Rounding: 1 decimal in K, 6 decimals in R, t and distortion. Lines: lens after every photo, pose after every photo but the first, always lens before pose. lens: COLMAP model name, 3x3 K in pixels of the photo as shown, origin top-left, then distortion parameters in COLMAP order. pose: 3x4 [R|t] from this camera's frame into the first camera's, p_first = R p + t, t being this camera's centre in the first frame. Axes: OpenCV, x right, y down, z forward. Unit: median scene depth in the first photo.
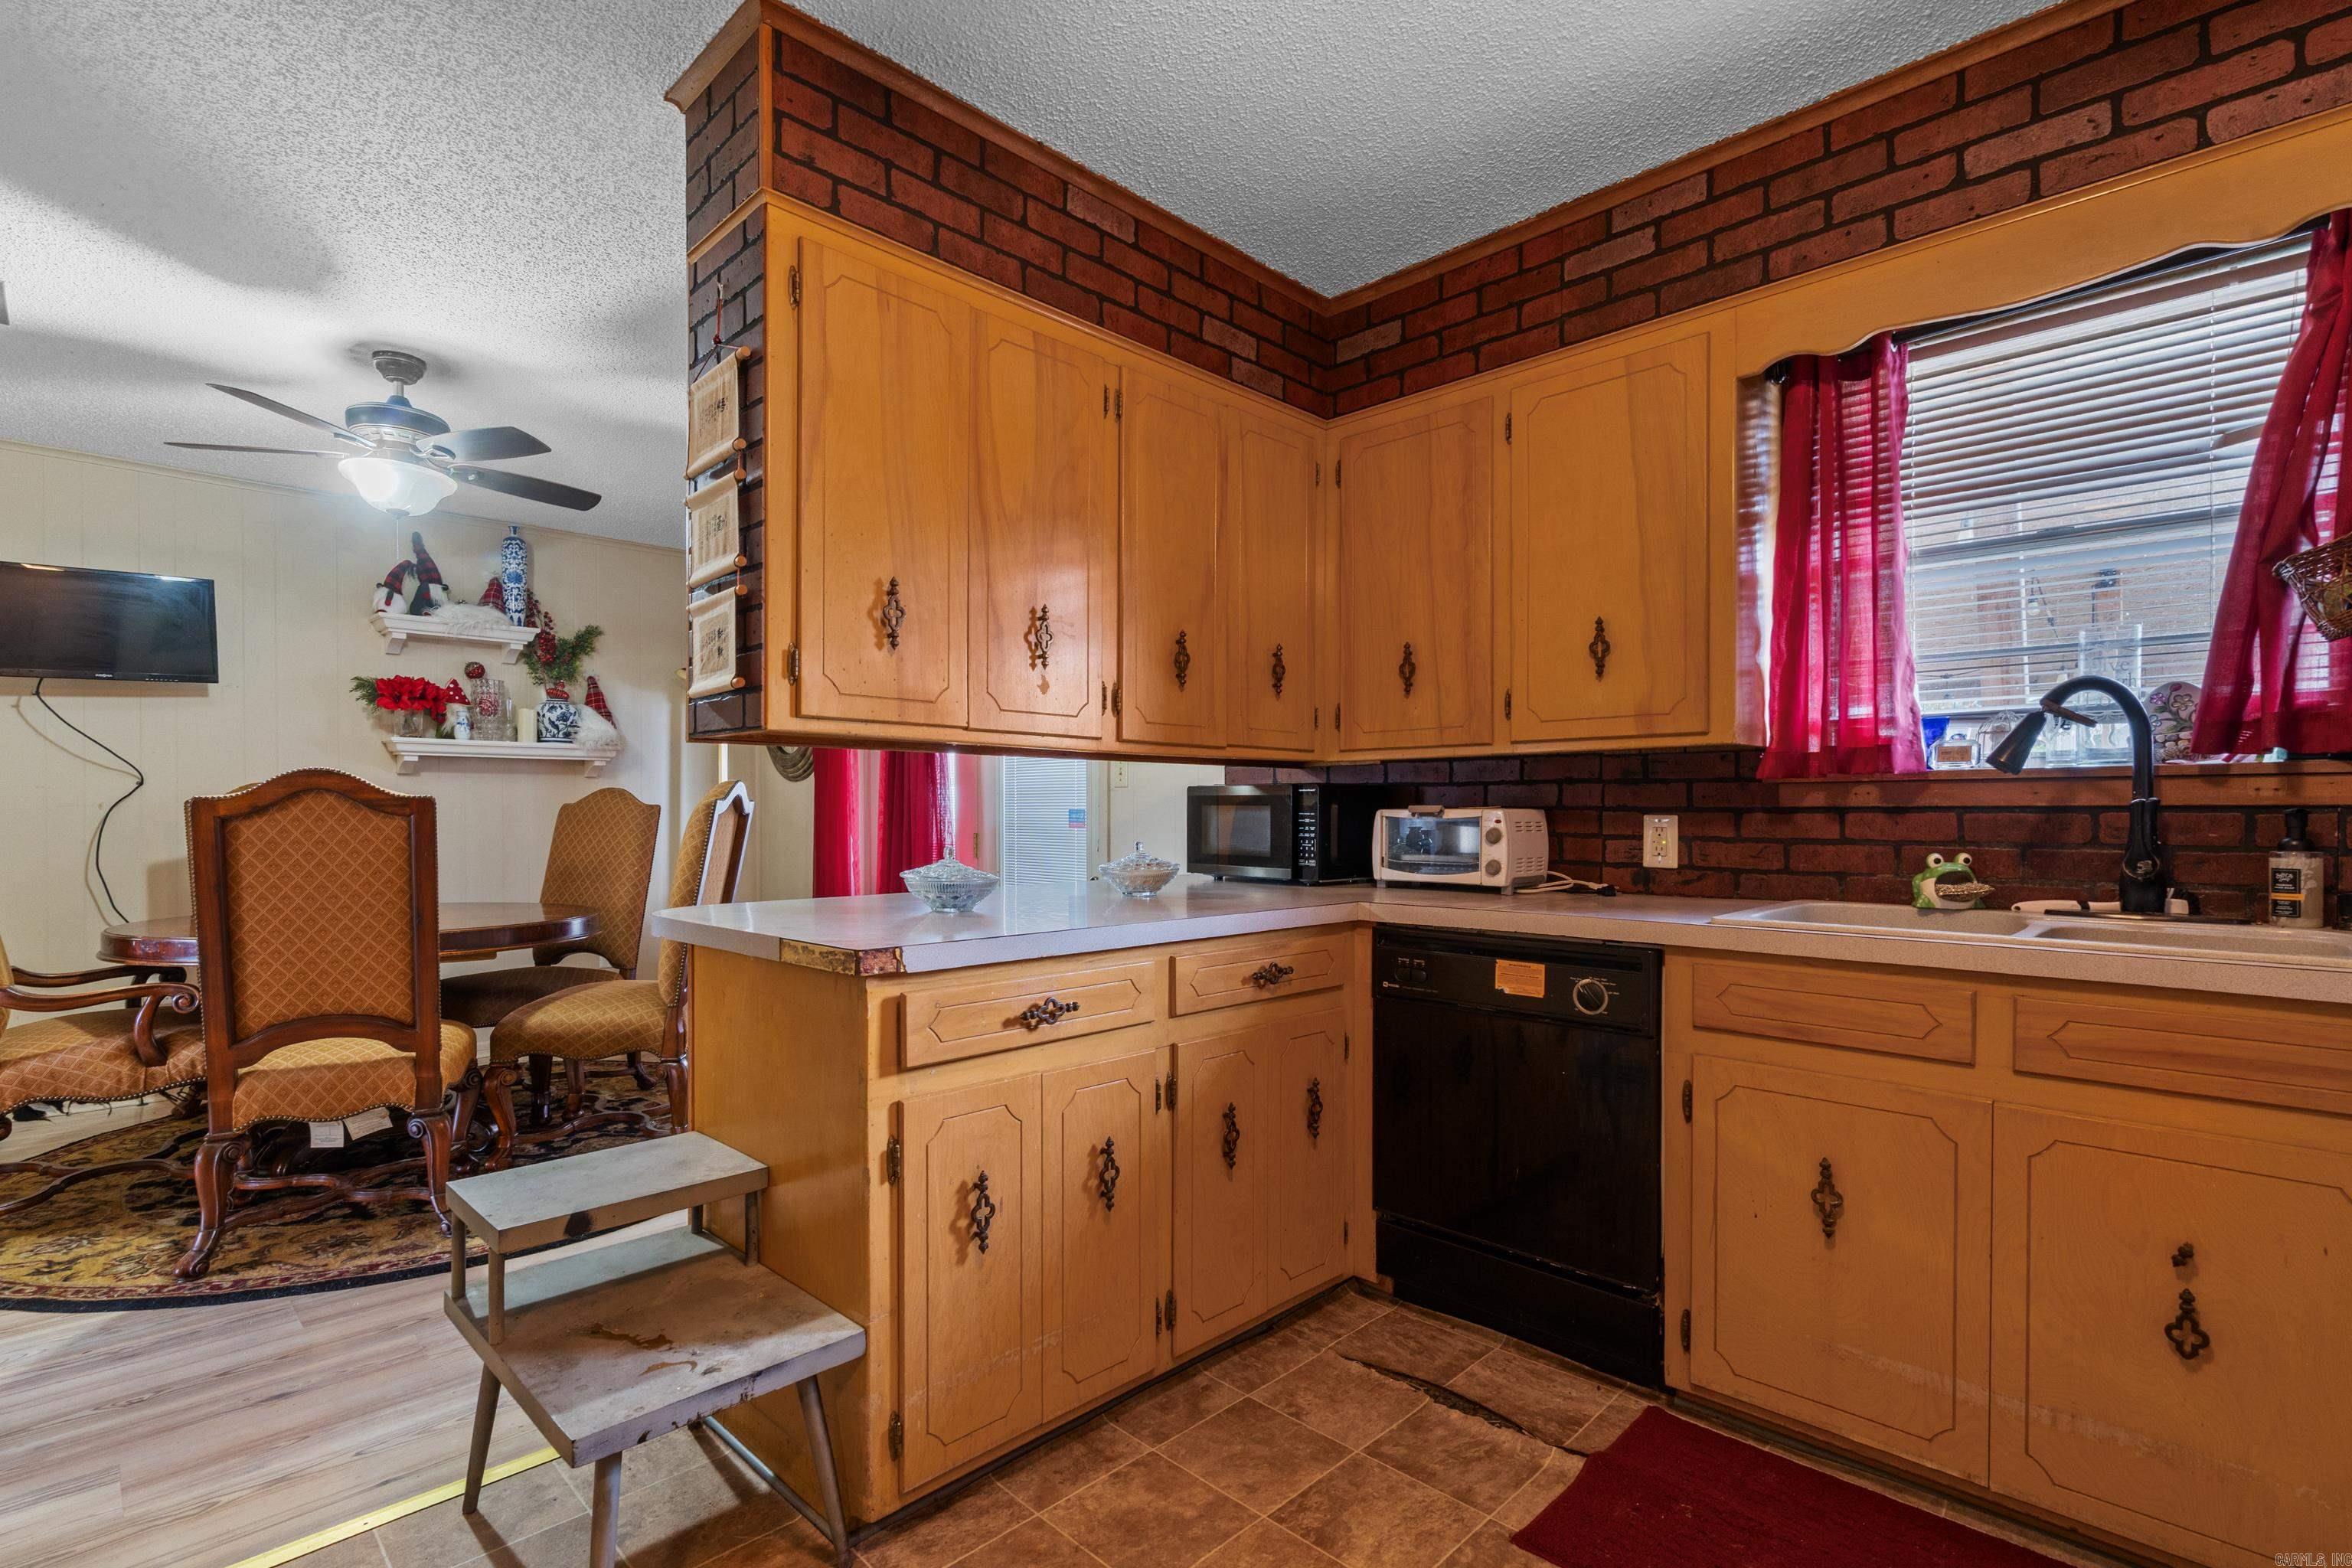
lens RADIAL K [[1092.7, 0, 1176.3], [0, 1092.7, 826.4], [0, 0, 1]] dist [-0.000629, 0.000589]
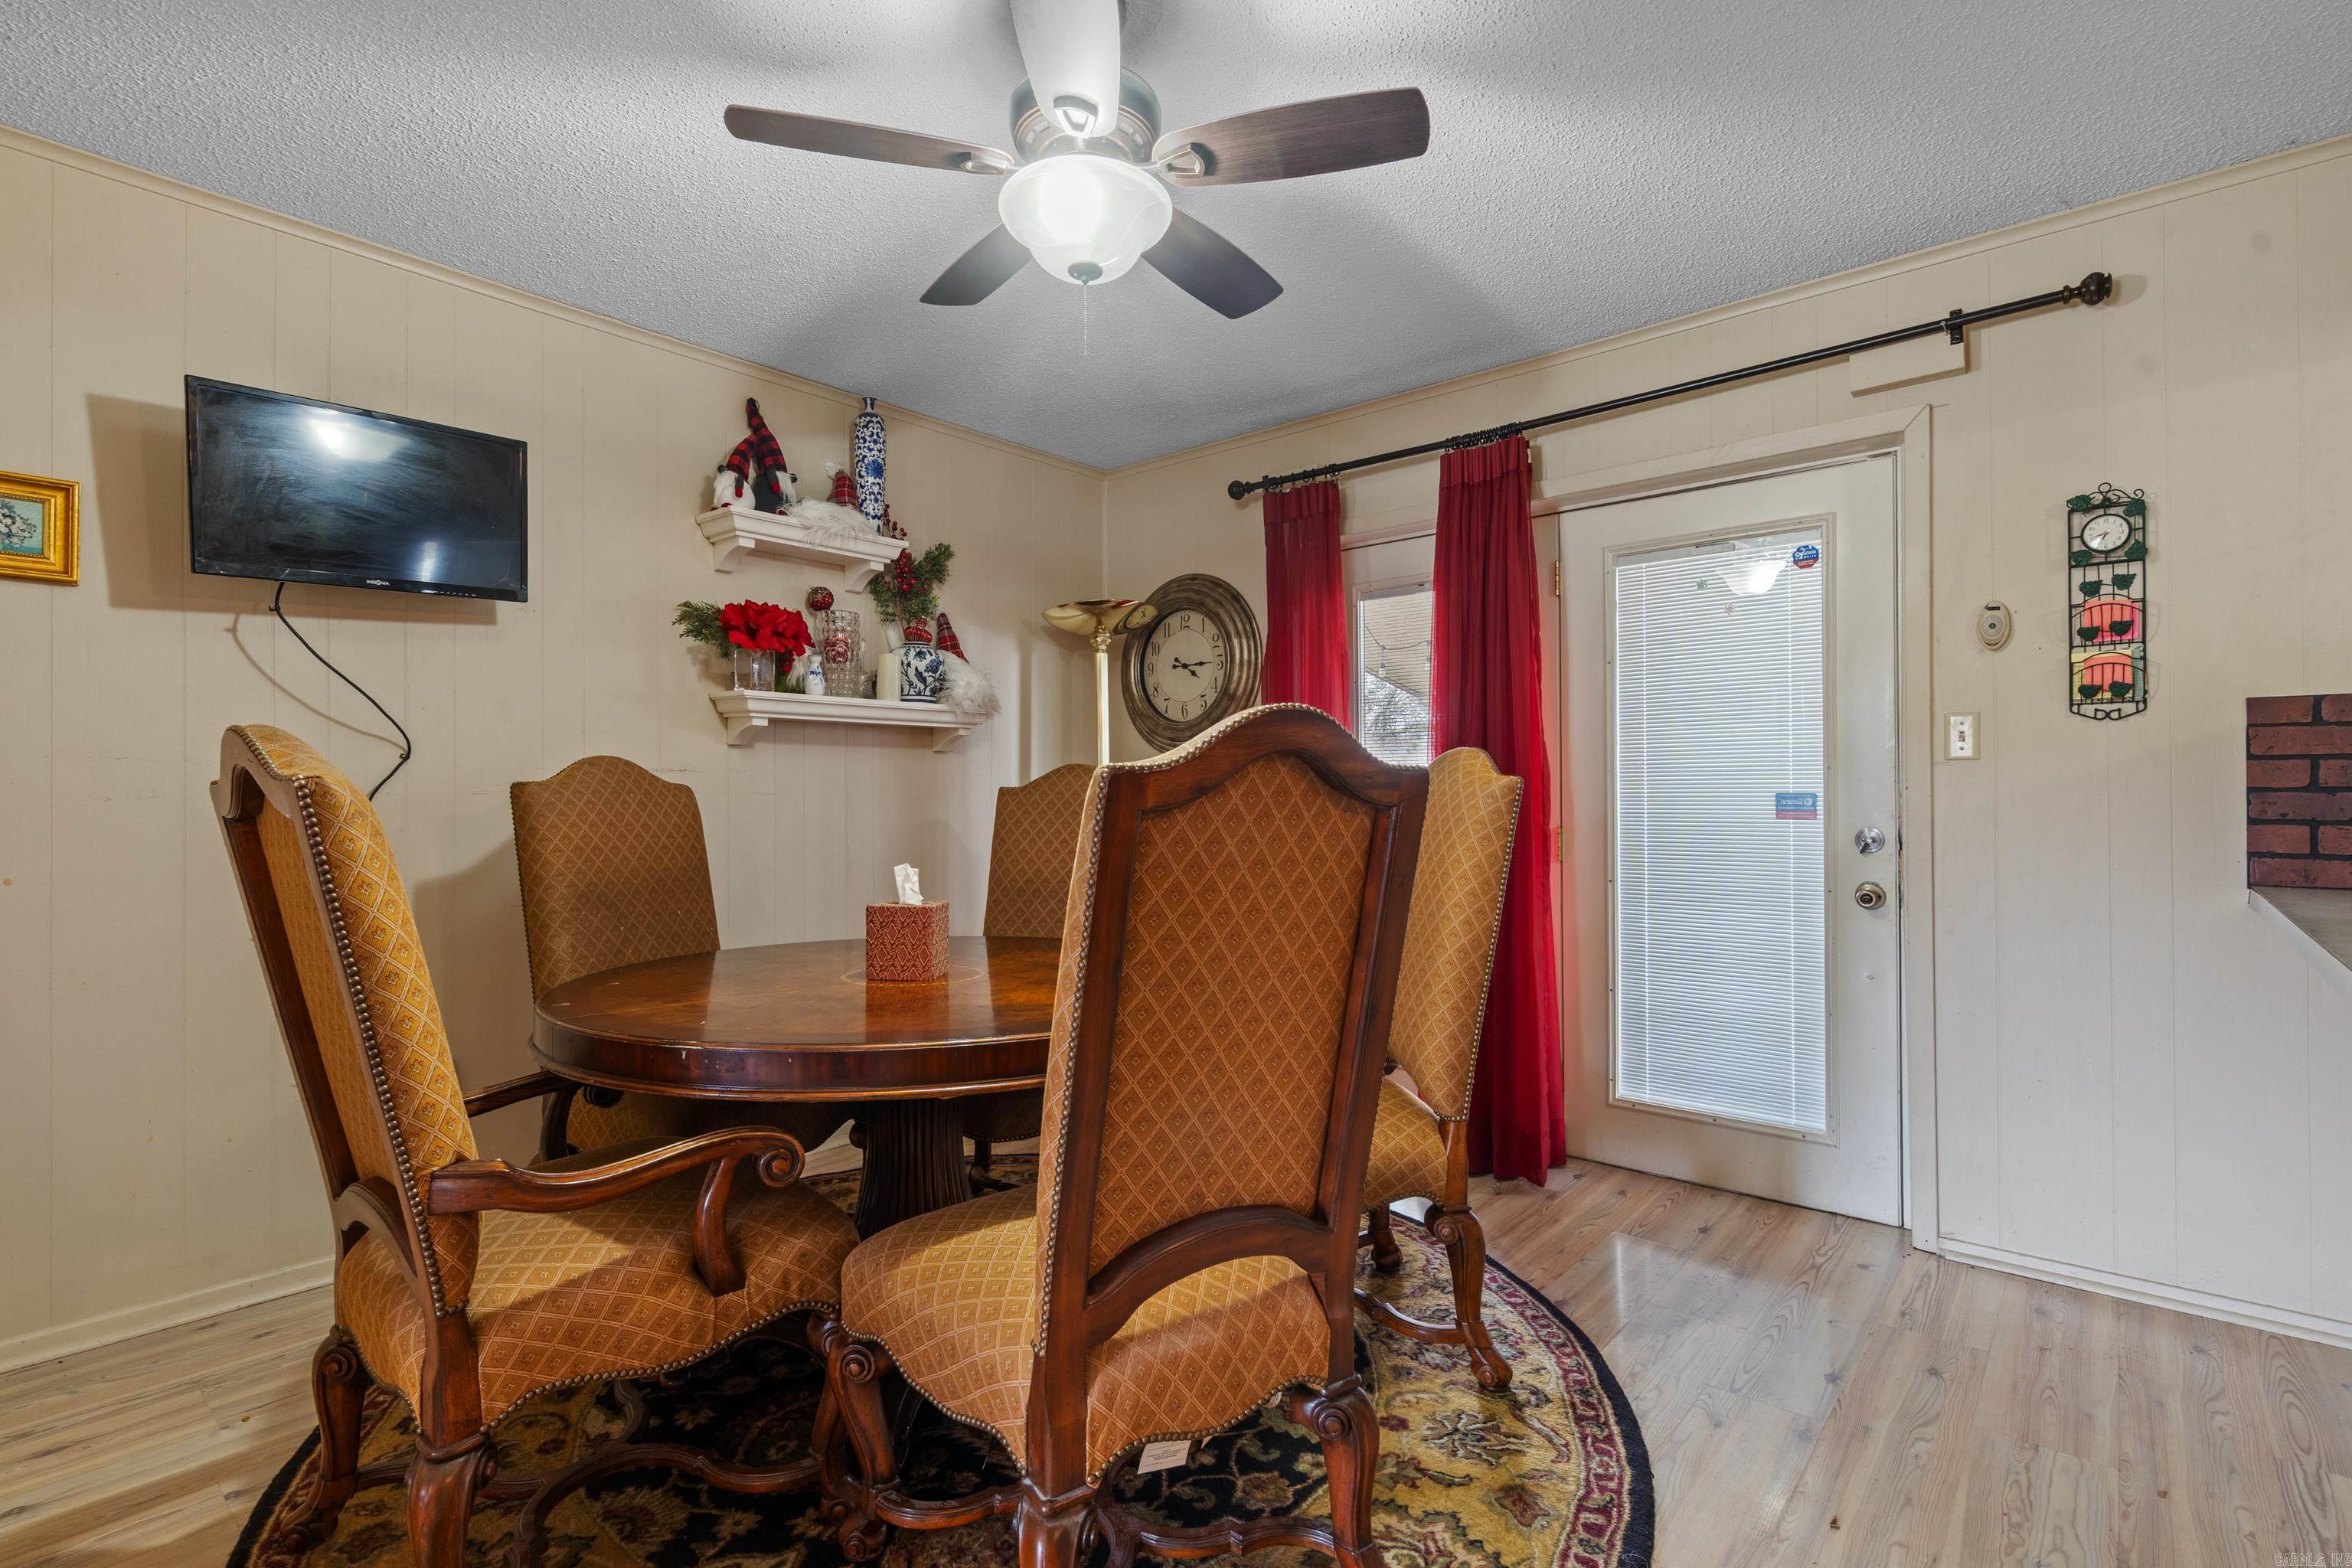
lens RADIAL K [[1092.7, 0, 1181.0], [0, 1092.7, 798.7], [0, 0, 1]] dist [-0.000629, 0.000589]
pose [[0.997956, -0.003324, 0.063817, -0.569897], [0.004107, 0.999918, -0.012147, -0.005339], [-0.063772, 0.012384, 0.997888, 0.353860]]
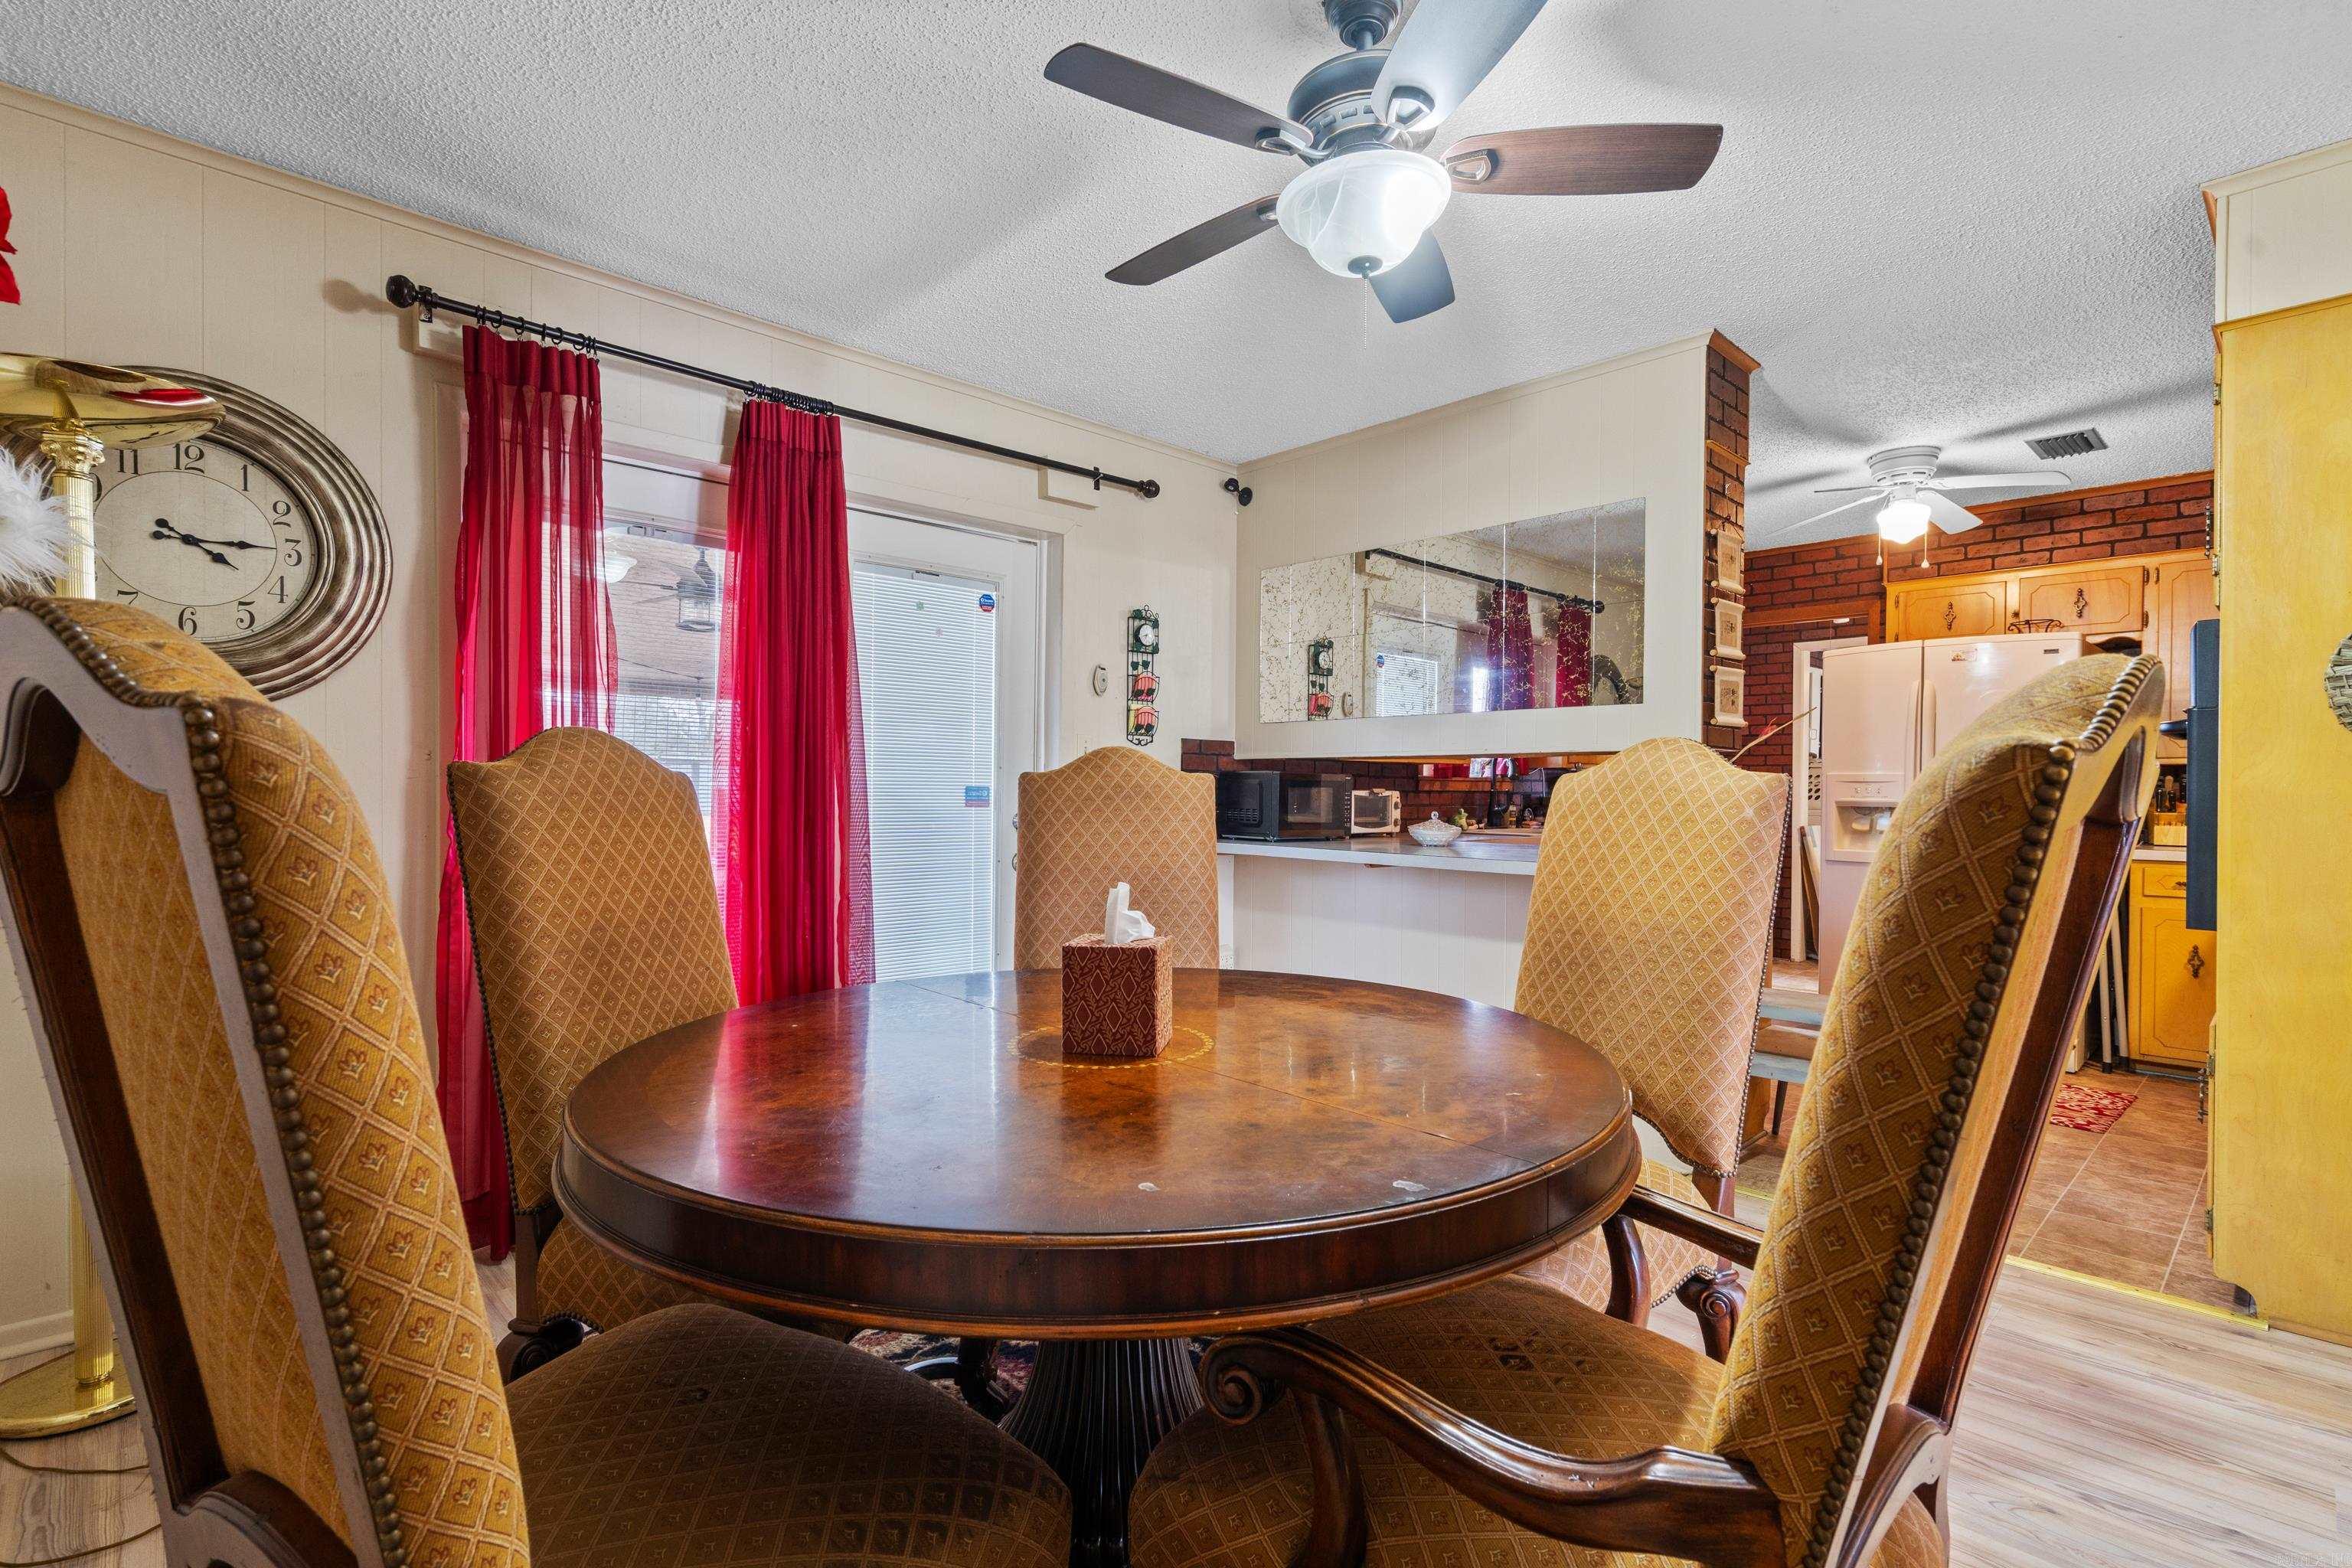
lens RADIAL K [[1092.7, 0, 1172.6], [0, 1092.7, 793.9], [0, 0, 1]] dist [-0.000629, 0.000589]
pose [[0.038043, -0.003300, 0.999271, -1.048389], [0.007489, 0.999967, 0.003017, -0.012193], [-0.999248, 0.007369, 0.038066, 0.873821]]
